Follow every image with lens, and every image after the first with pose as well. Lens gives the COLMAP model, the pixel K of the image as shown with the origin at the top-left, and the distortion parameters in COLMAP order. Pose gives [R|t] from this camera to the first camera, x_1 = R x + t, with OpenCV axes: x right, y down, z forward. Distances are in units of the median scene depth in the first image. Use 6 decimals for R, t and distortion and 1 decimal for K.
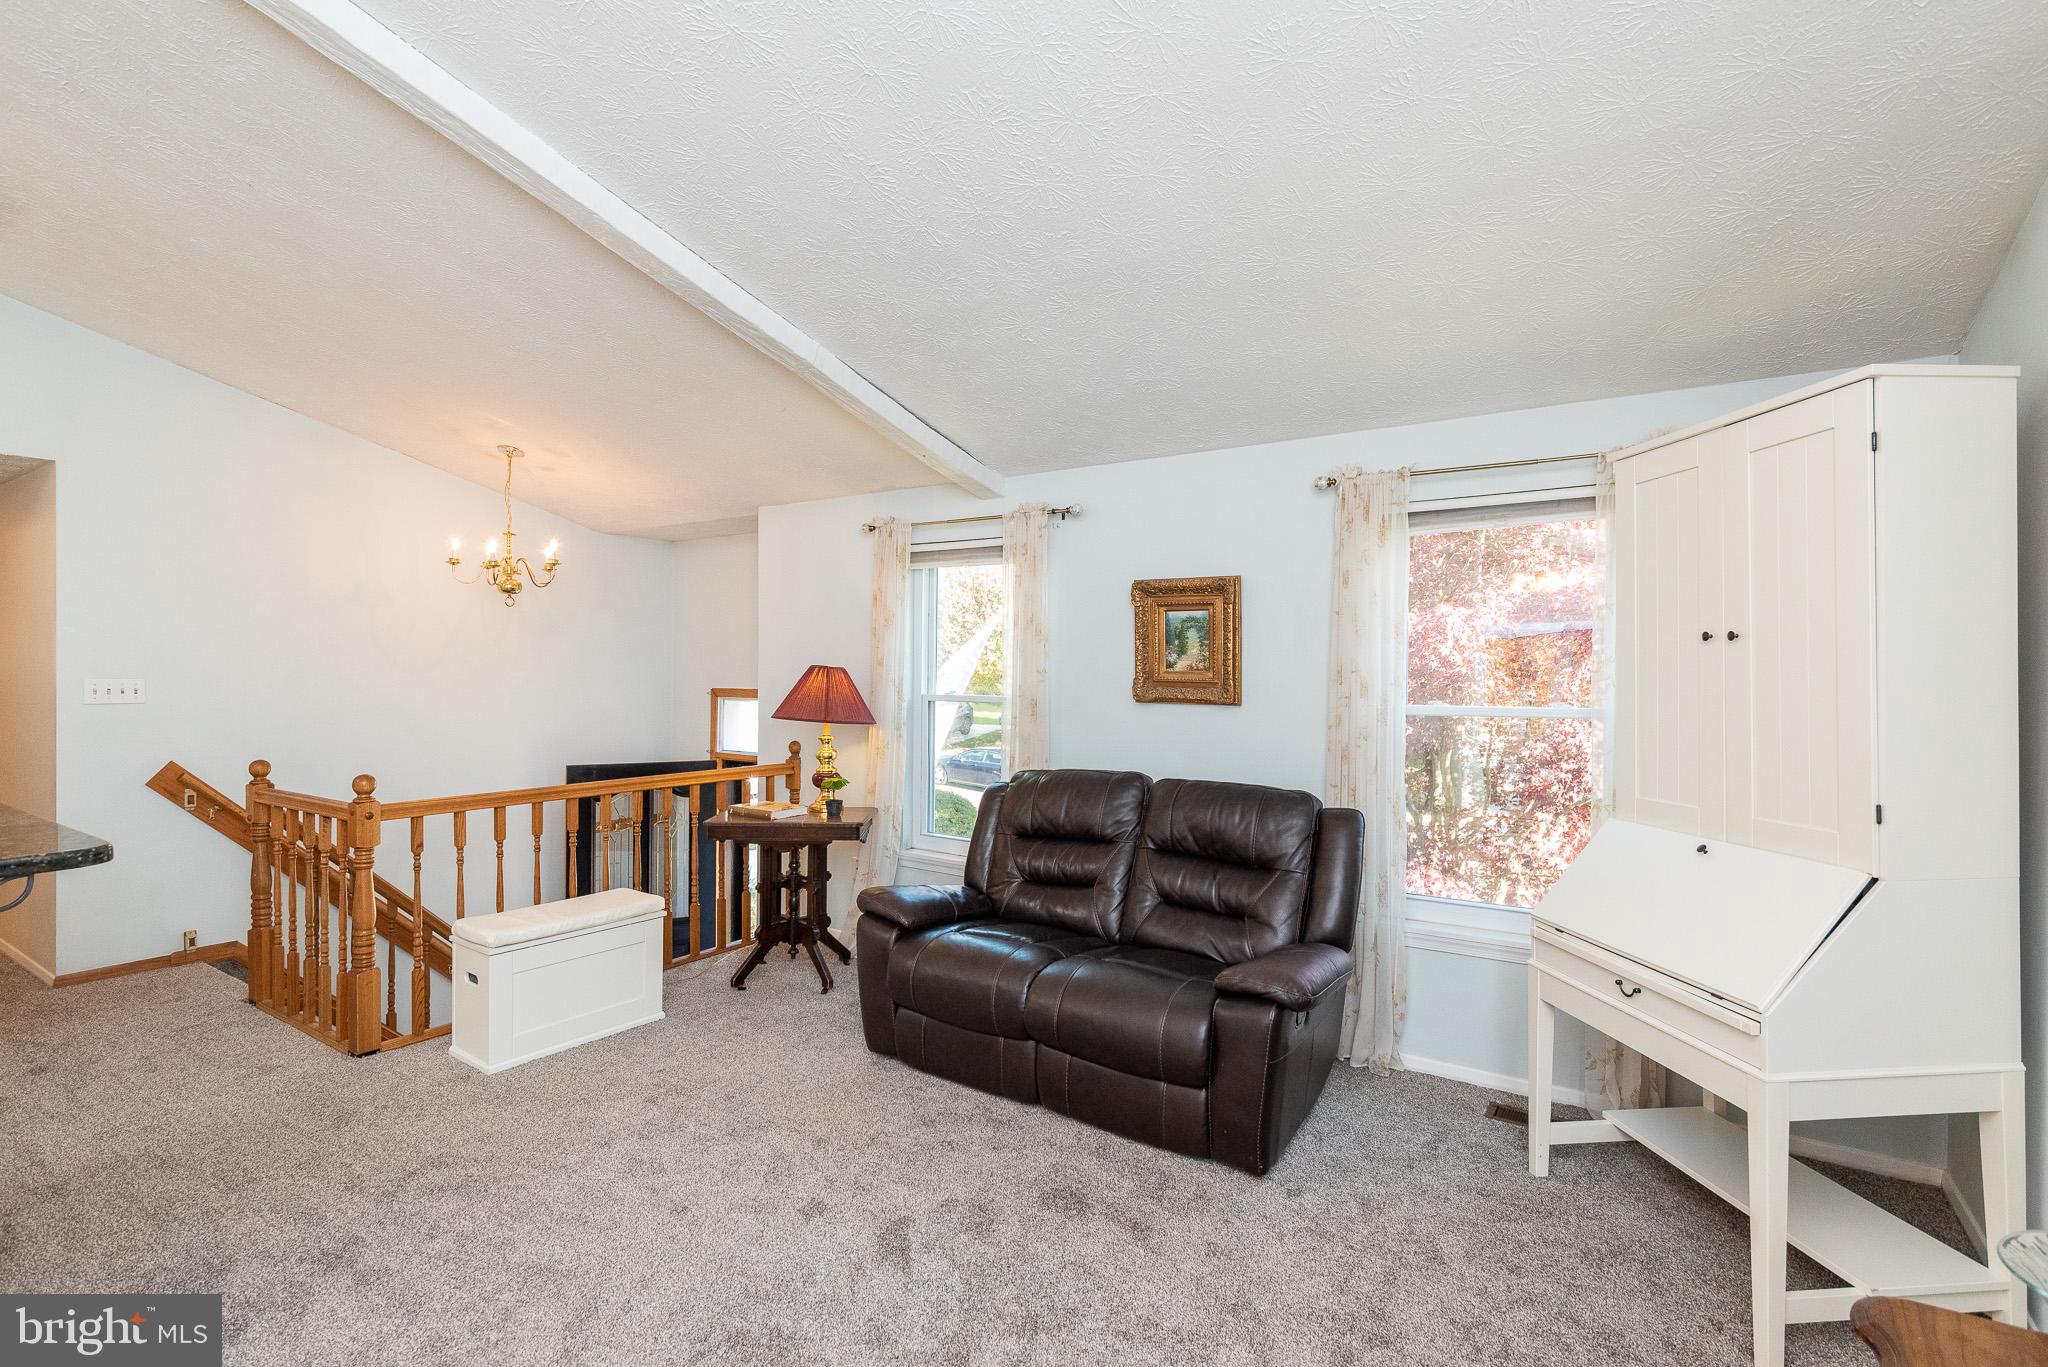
lens RADIAL K [[951.6, 0, 1023.1], [0, 951.6, 677.5], [0, 0, 1]] dist [-0.001074, -0.000960]
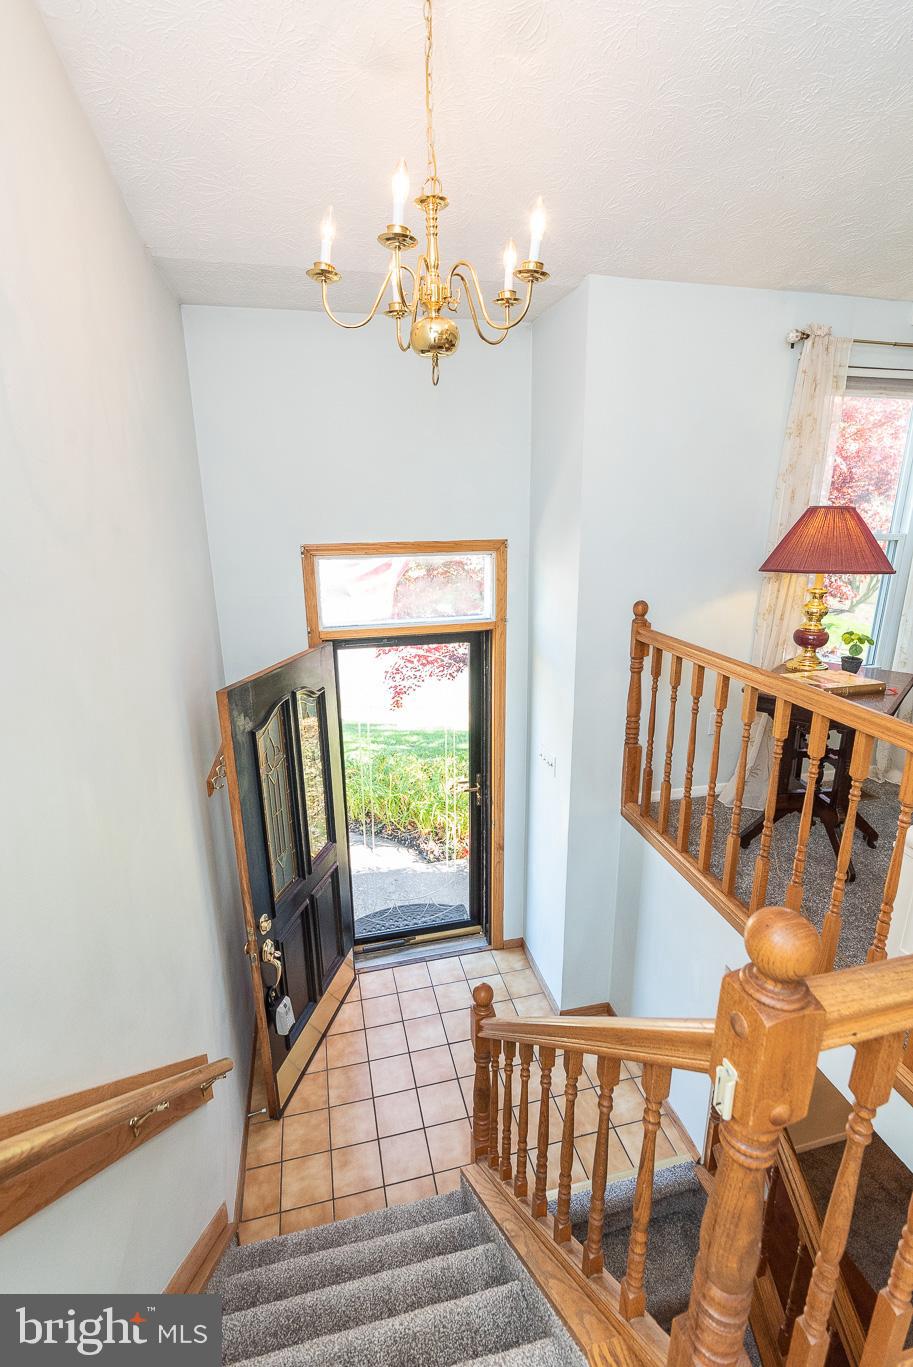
lens RADIAL K [[635.2, 0, 459.7], [0, 635.2, 685.7], [0, 0, 1]] dist [-0.001074, -0.000960]
pose [[0.668224, -0.215204, 0.712155, -1.004381], [0.019957, 0.962089, 0.272004, -0.022290], [-0.743693, -0.167547, 0.647186, 0.982053]]
